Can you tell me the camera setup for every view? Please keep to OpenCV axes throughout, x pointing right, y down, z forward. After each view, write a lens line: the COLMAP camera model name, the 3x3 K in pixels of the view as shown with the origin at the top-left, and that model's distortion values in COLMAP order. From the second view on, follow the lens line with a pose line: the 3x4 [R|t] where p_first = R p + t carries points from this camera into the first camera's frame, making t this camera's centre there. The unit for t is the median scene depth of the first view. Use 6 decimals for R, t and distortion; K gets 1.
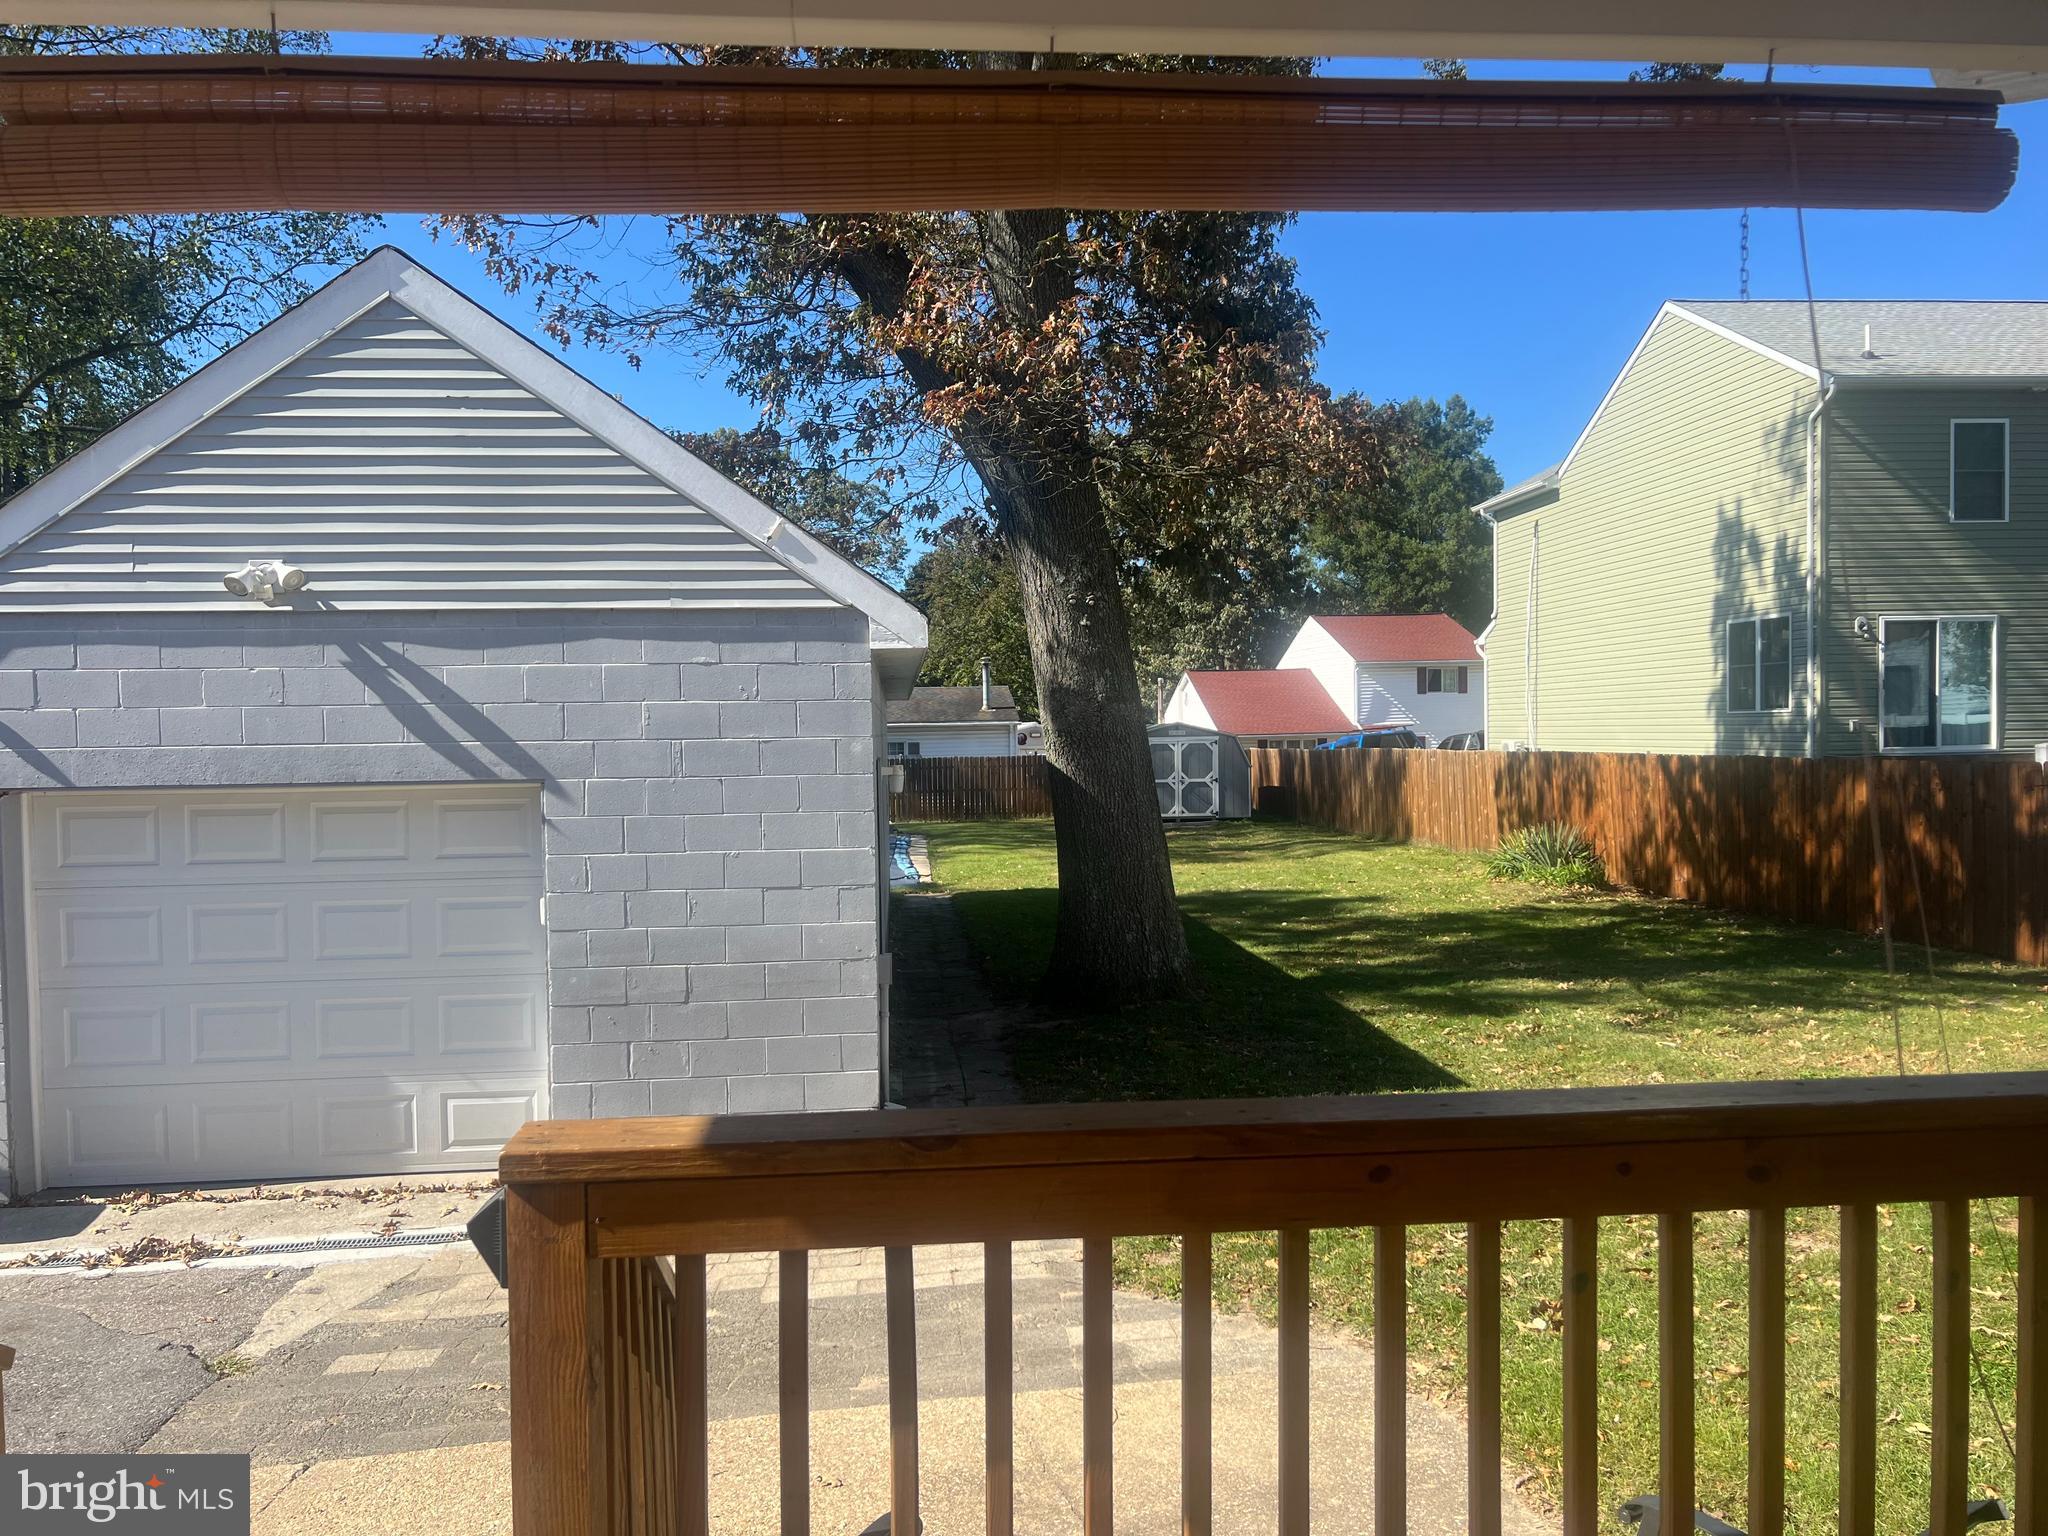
lens RADIAL K [[1514.3, 0, 1028.2], [0, 1514.3, 788.3], [0, 0, 1]] dist [0.065585, -0.076611]
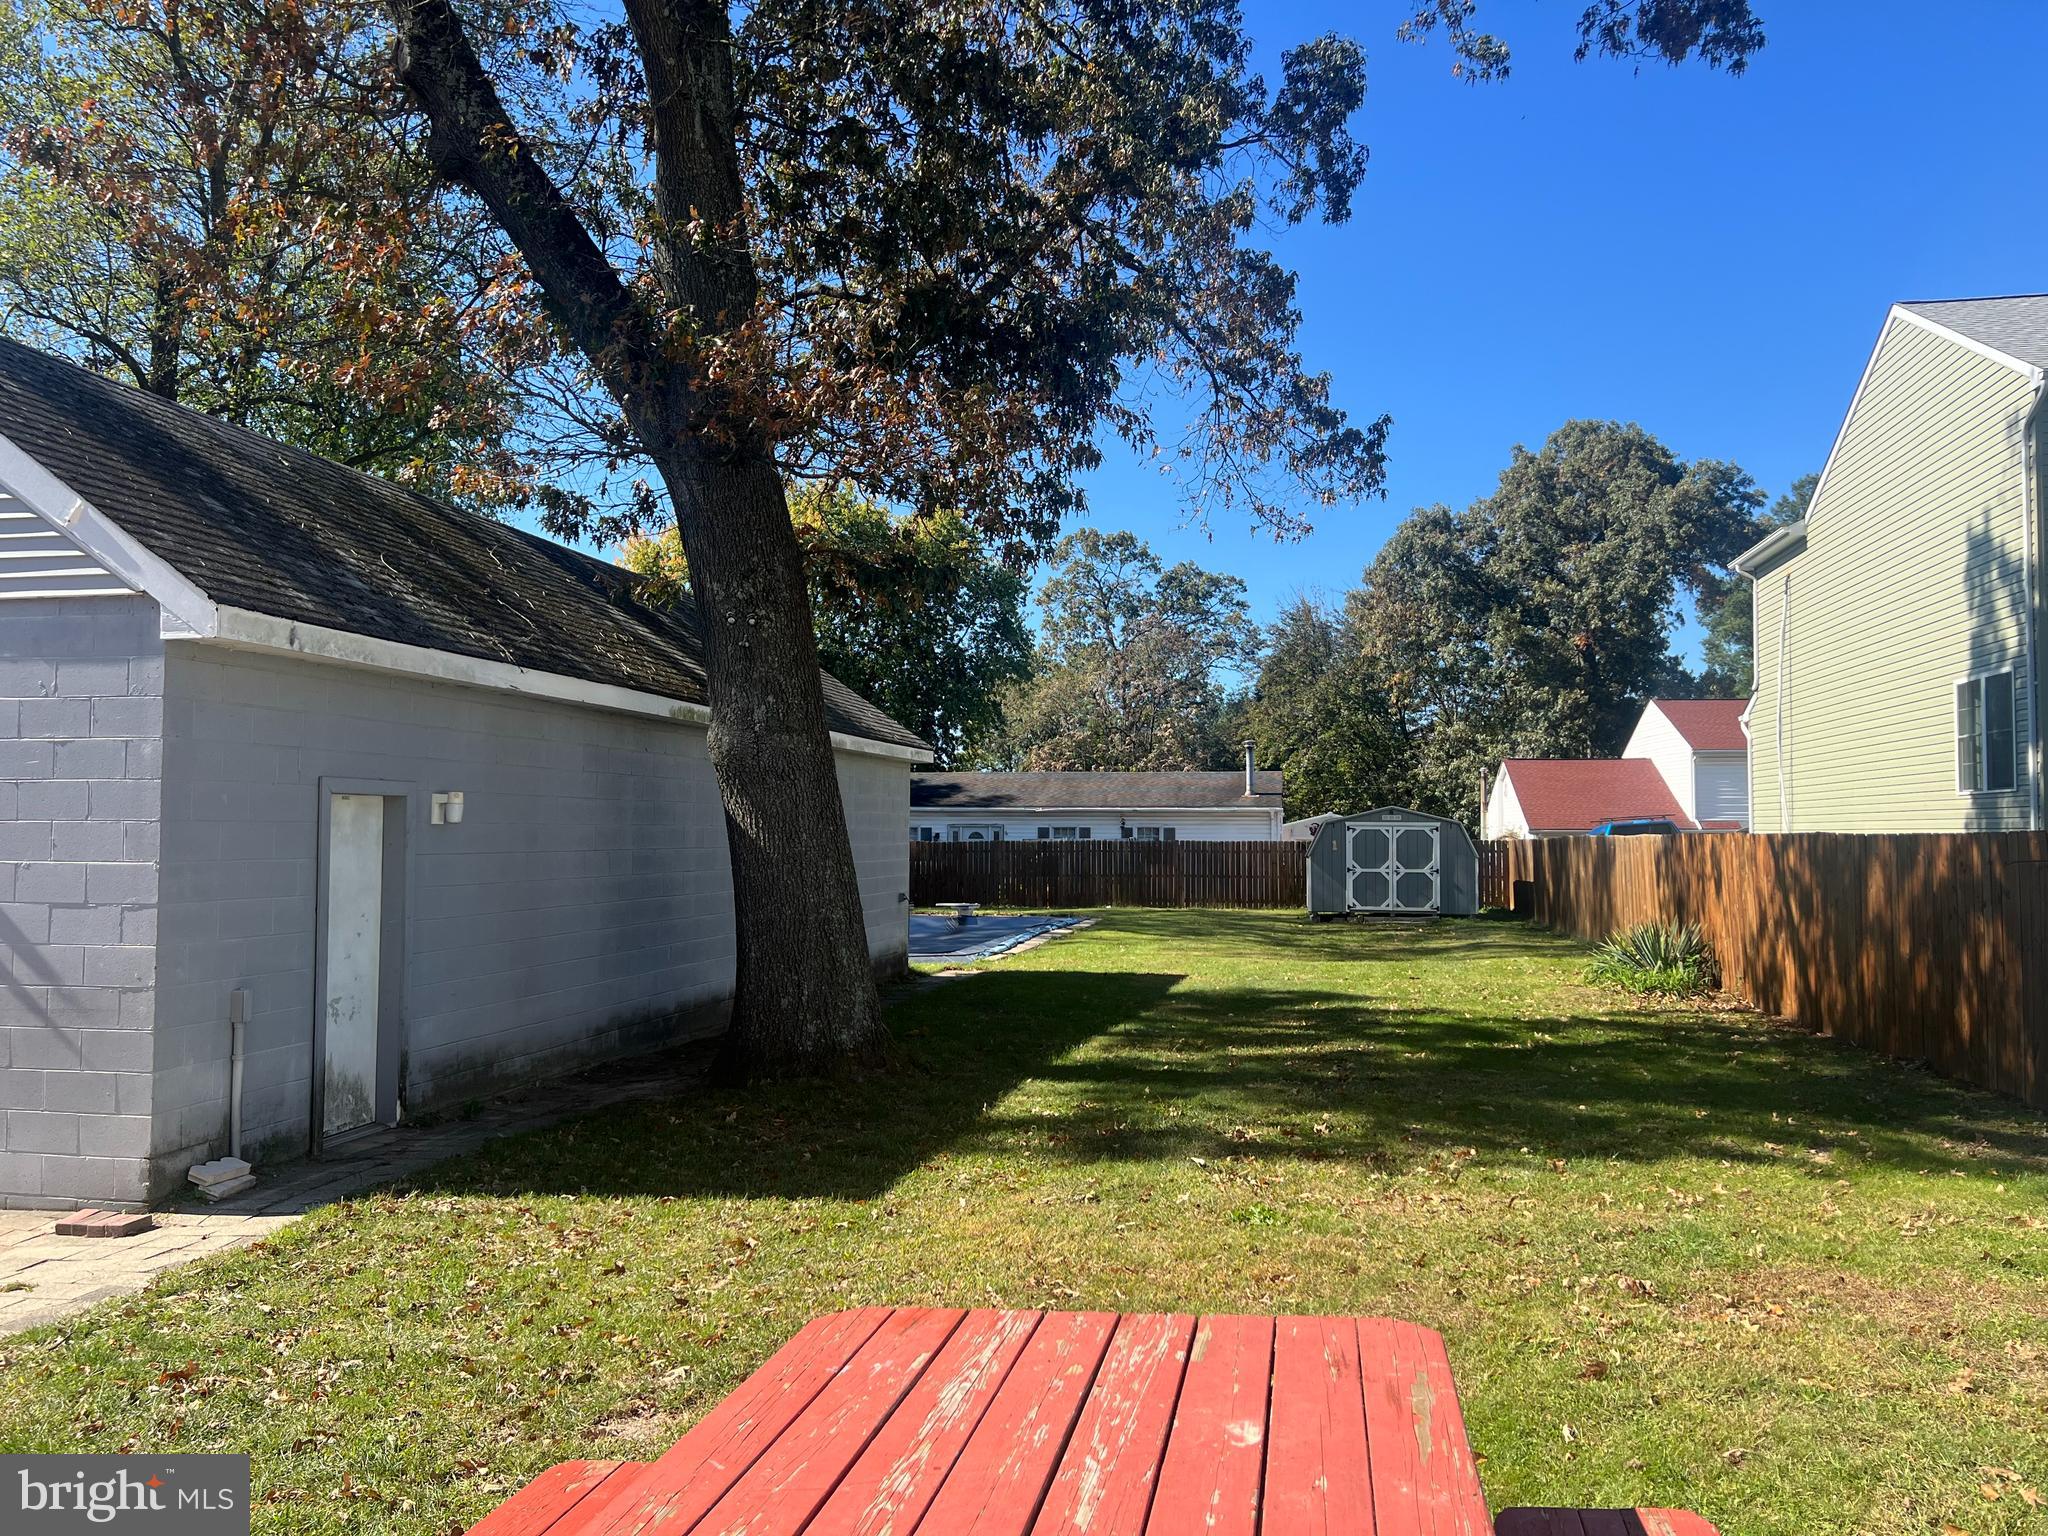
lens RADIAL K [[1514.3, 0, 1030.6], [0, 1514.3, 772.0], [0, 0, 1]] dist [0.065585, -0.076611]
pose [[0.960209, 0.011169, -0.279060, 0.155775], [-0.032195, 0.996965, -0.070877, 0.008243], [0.277421, 0.077041, 0.957655, 0.066502]]
